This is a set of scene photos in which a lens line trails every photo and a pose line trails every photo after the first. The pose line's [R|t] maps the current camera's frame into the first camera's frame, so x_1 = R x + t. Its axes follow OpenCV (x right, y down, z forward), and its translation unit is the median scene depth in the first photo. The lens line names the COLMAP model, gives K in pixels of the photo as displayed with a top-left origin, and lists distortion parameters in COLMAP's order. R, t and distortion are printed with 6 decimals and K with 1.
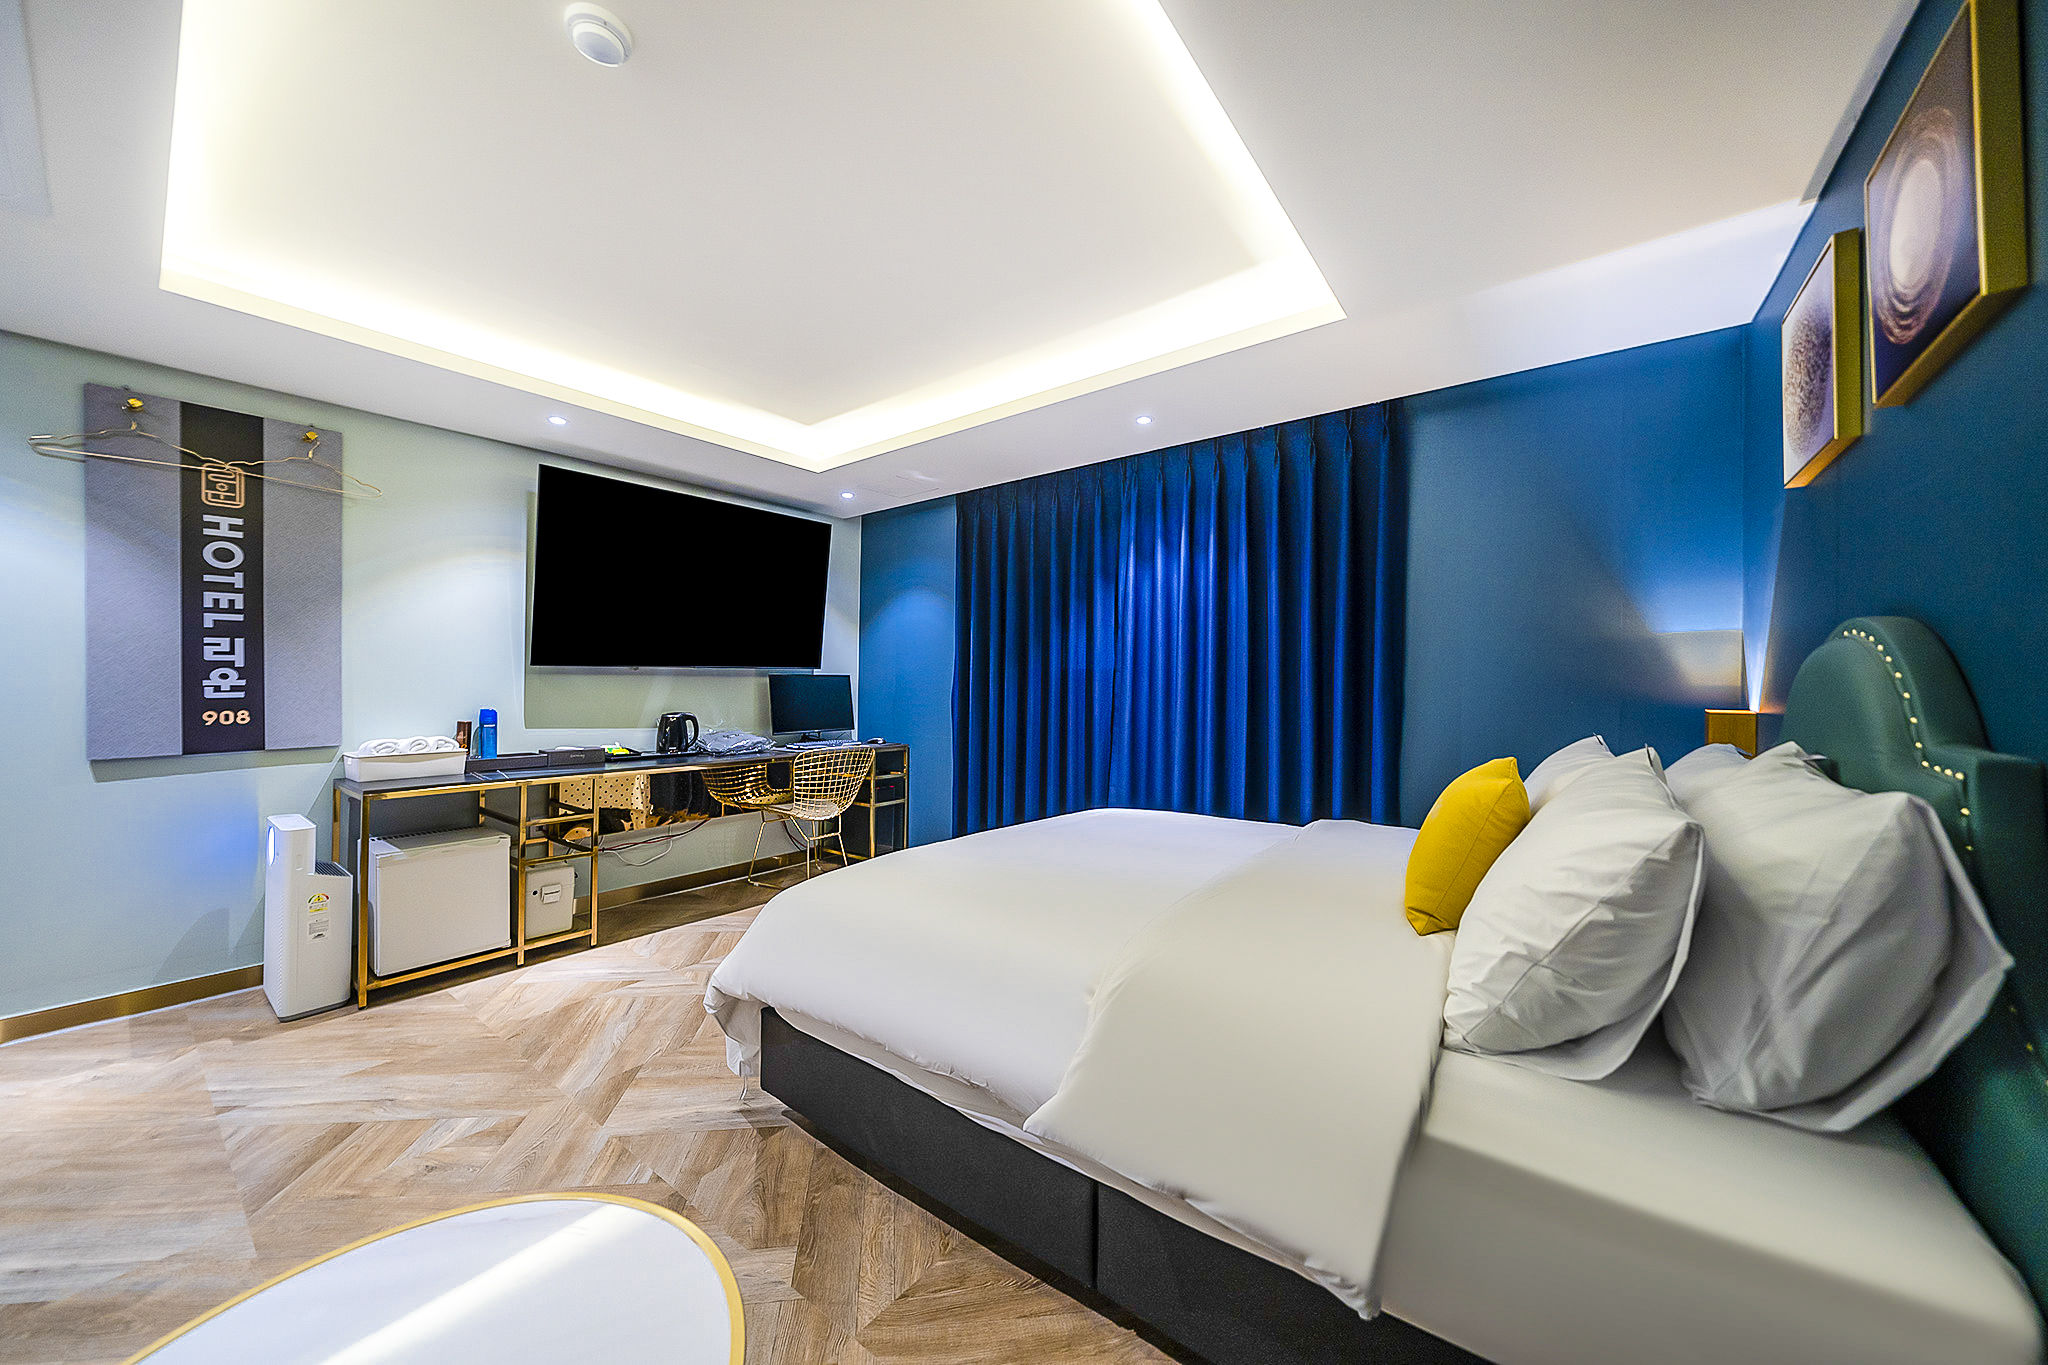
lens RADIAL K [[701.9, 0, 1003.9], [0, 701.9, 673.6], [0, 0, 1]] dist [-0.001162, -0.000101]
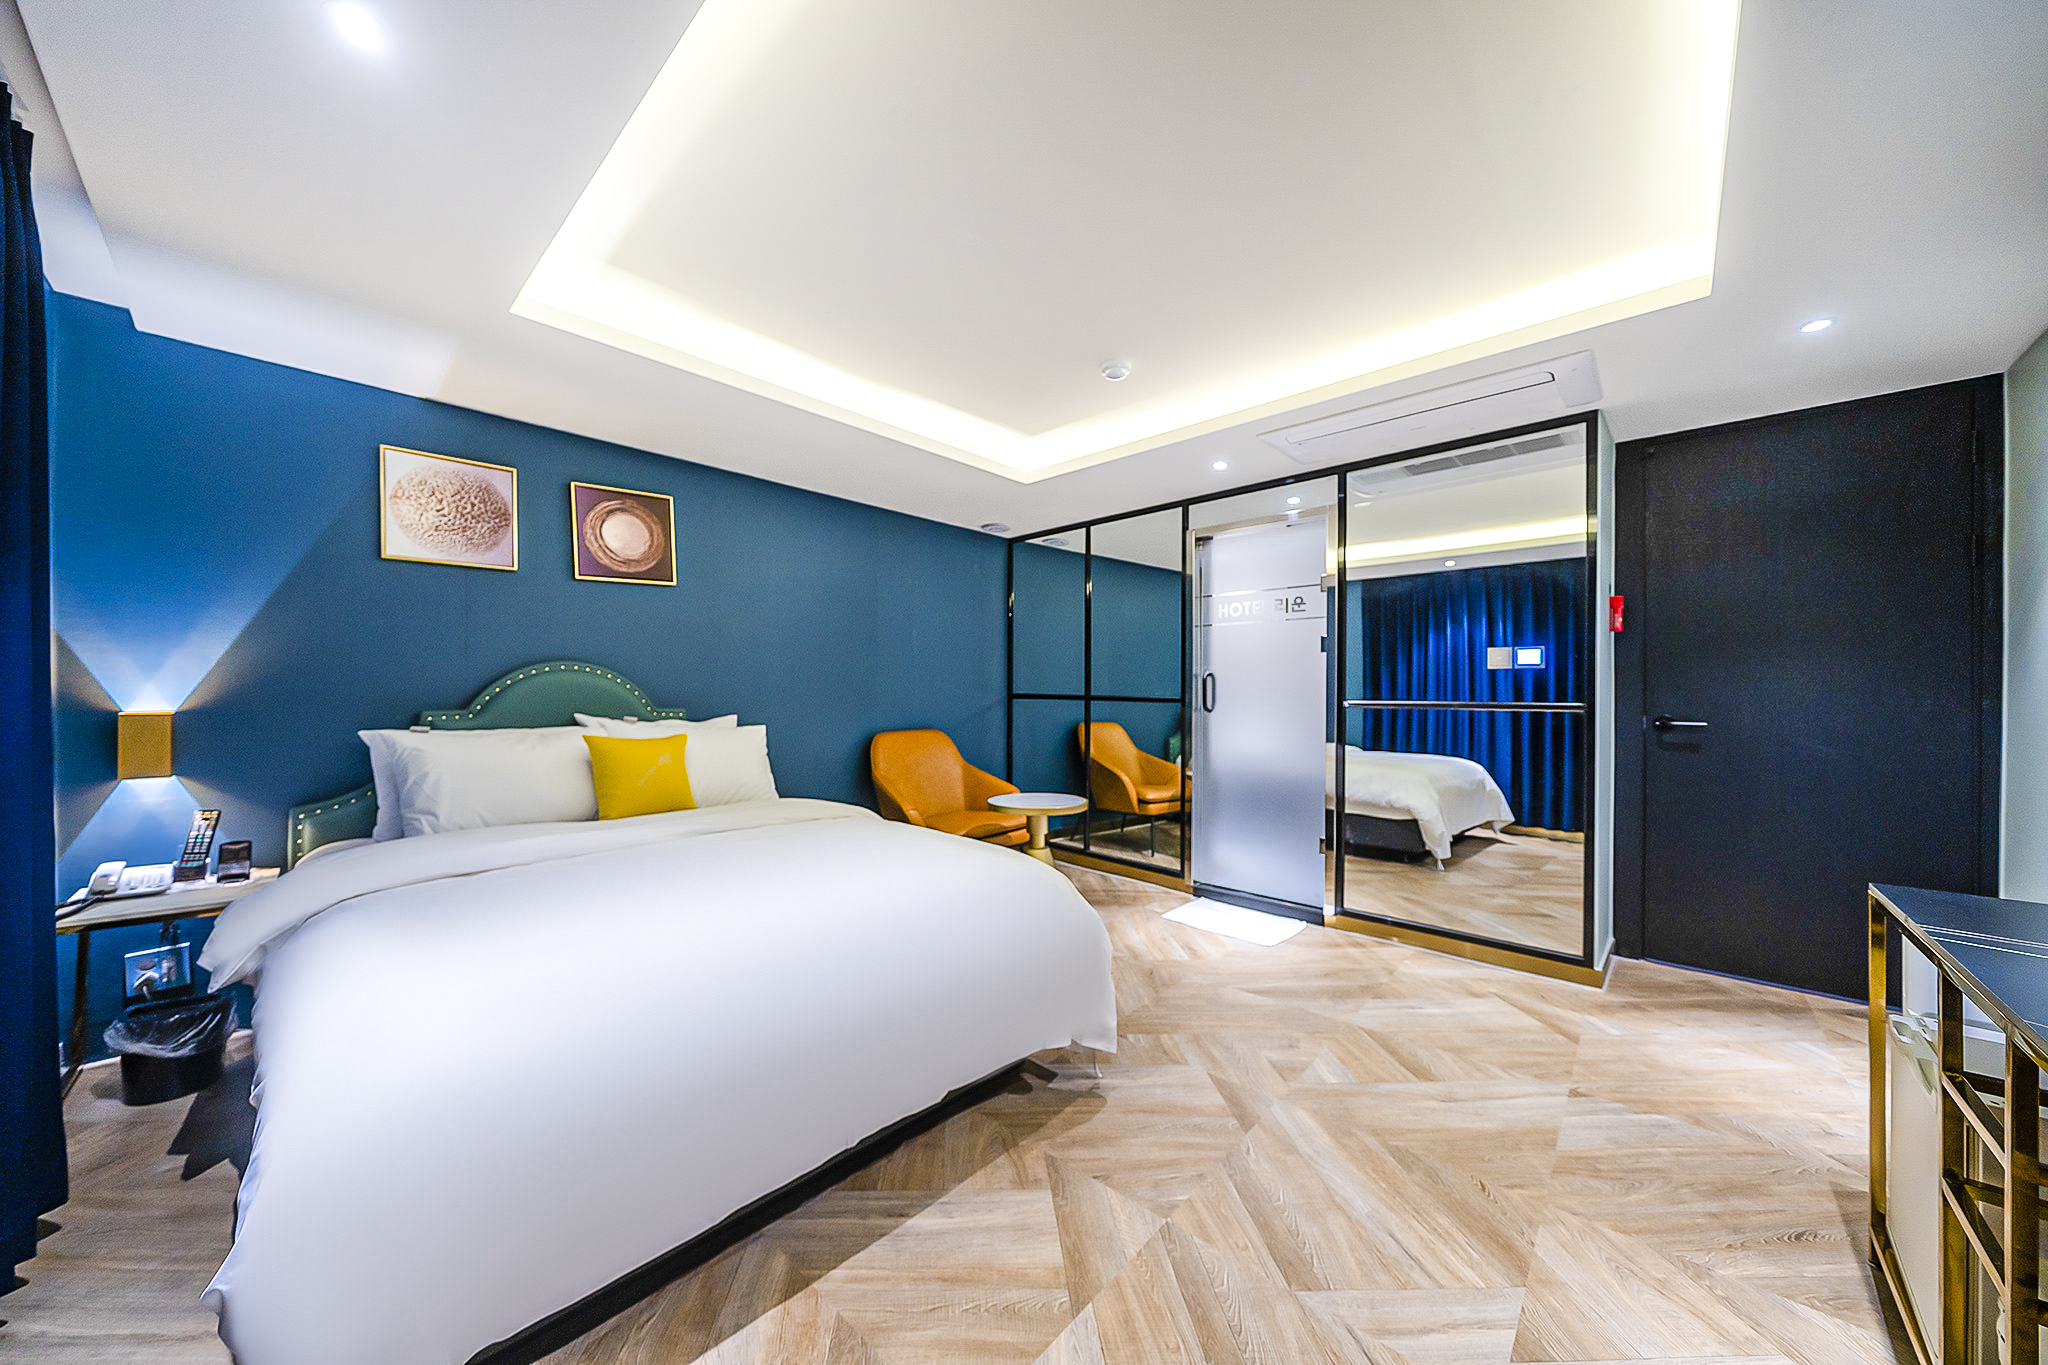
lens RADIAL K [[708.5, 0, 1023.2], [0, 708.5, 672.3], [0, 0, 1]] dist [-0.001189, -0.000110]
pose [[-0.997394, -0.006127, 0.071886, -0.298213], [-0.009172, 0.999071, -0.042108, 0.028357], [-0.071561, -0.042658, -0.996524, 1.896480]]
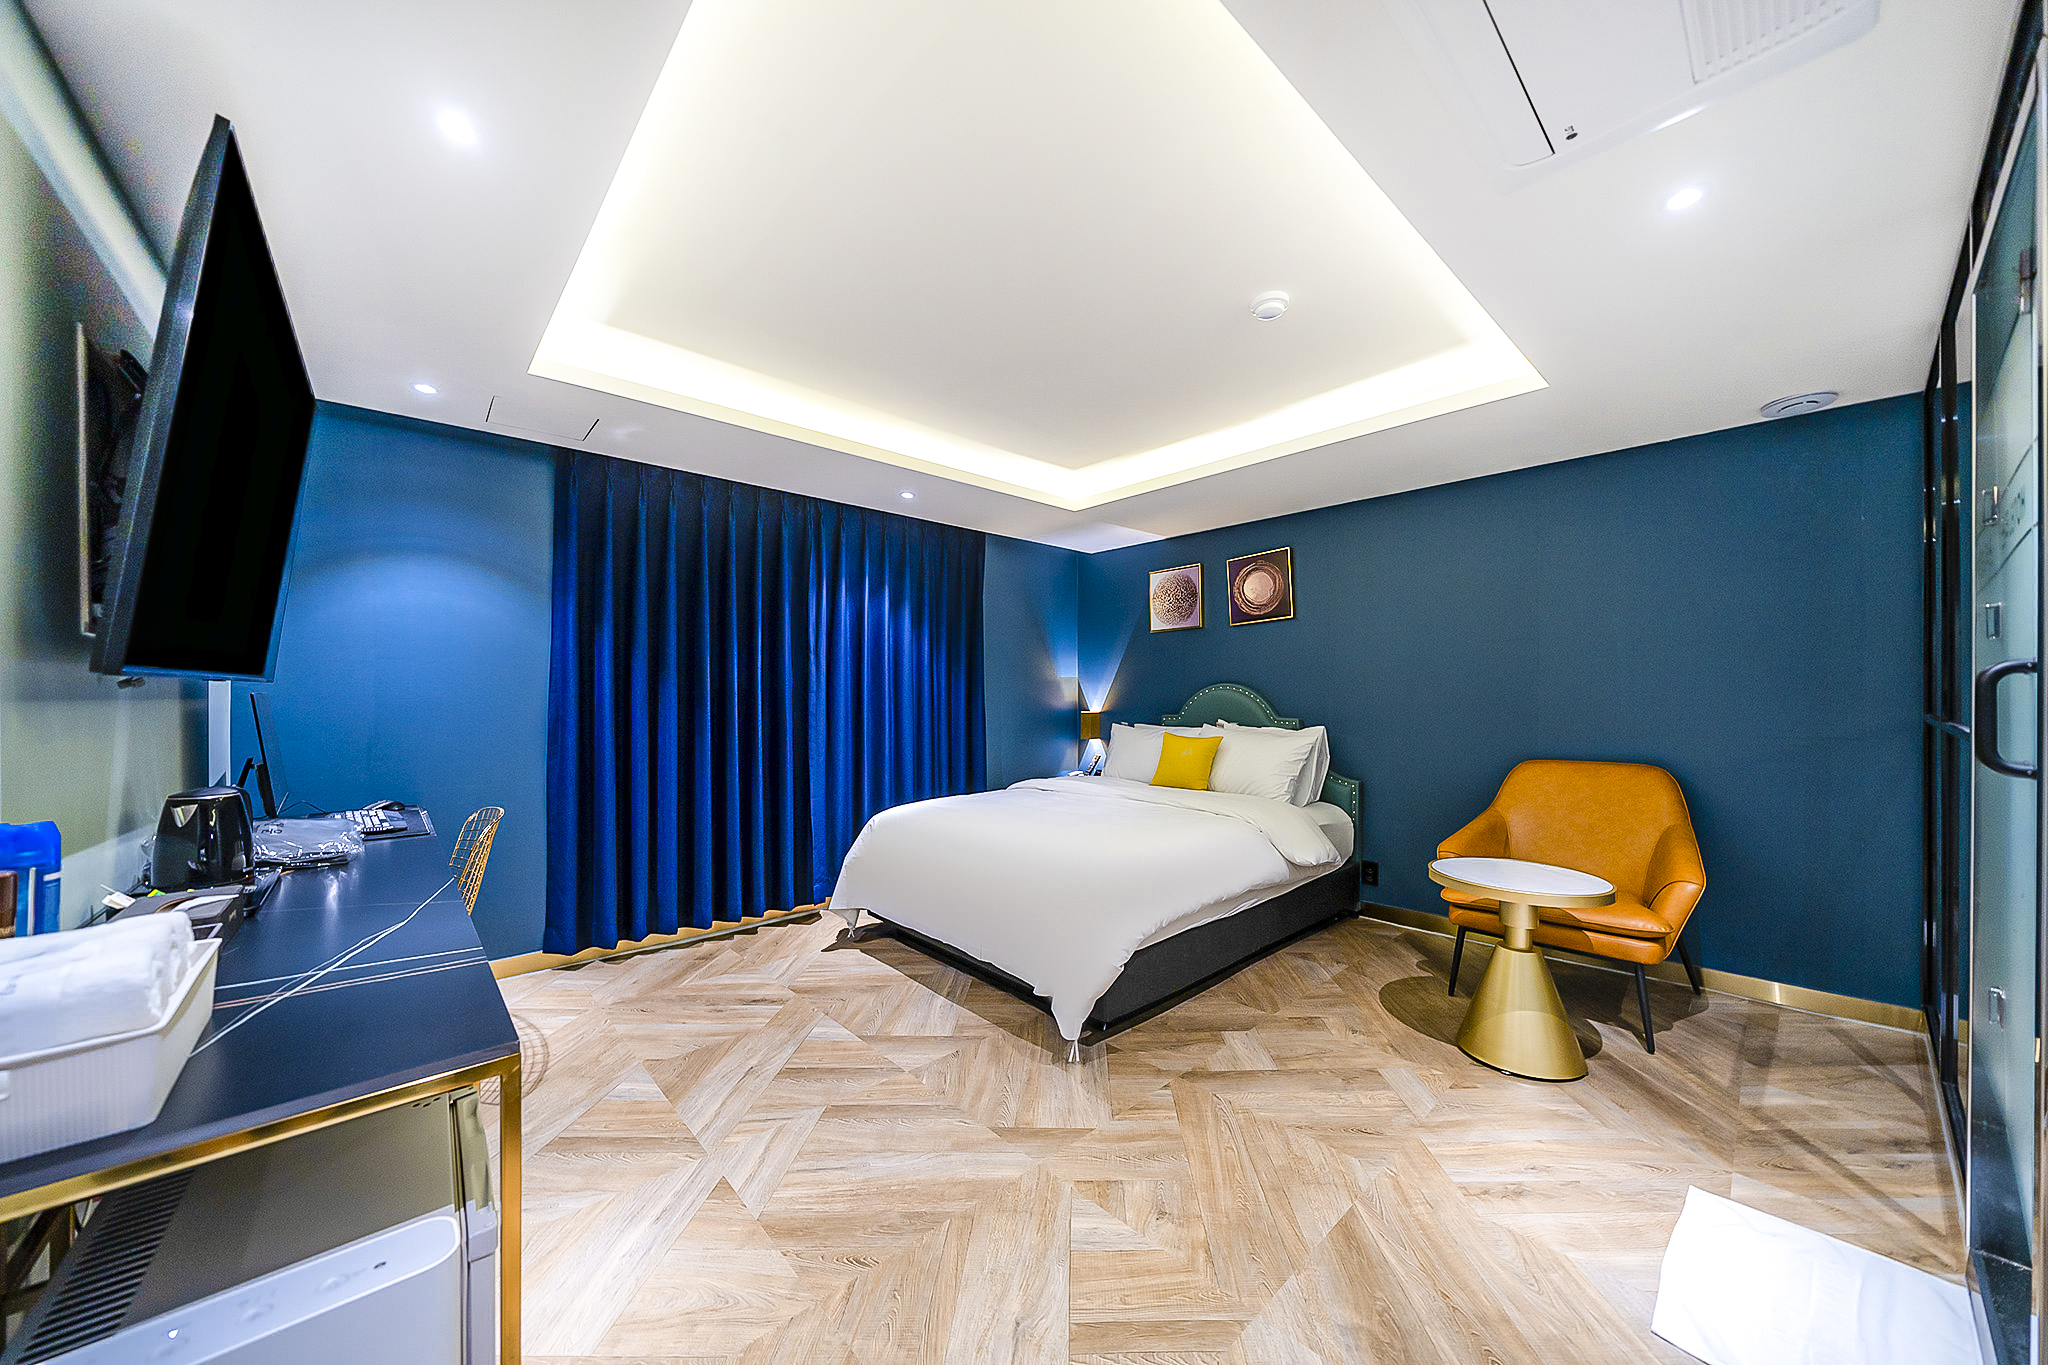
lens RADIAL K [[708.5, 0, 1023.2], [0, 708.5, 672.3], [0, 0, 1]] dist [-0.001189, -0.000110]
pose [[0.170374, 0.027977, 0.984982, -1.424365], [-0.013906, 0.999566, -0.025986, -0.014515], [-0.985281, -0.009270, 0.170689, 0.794840]]
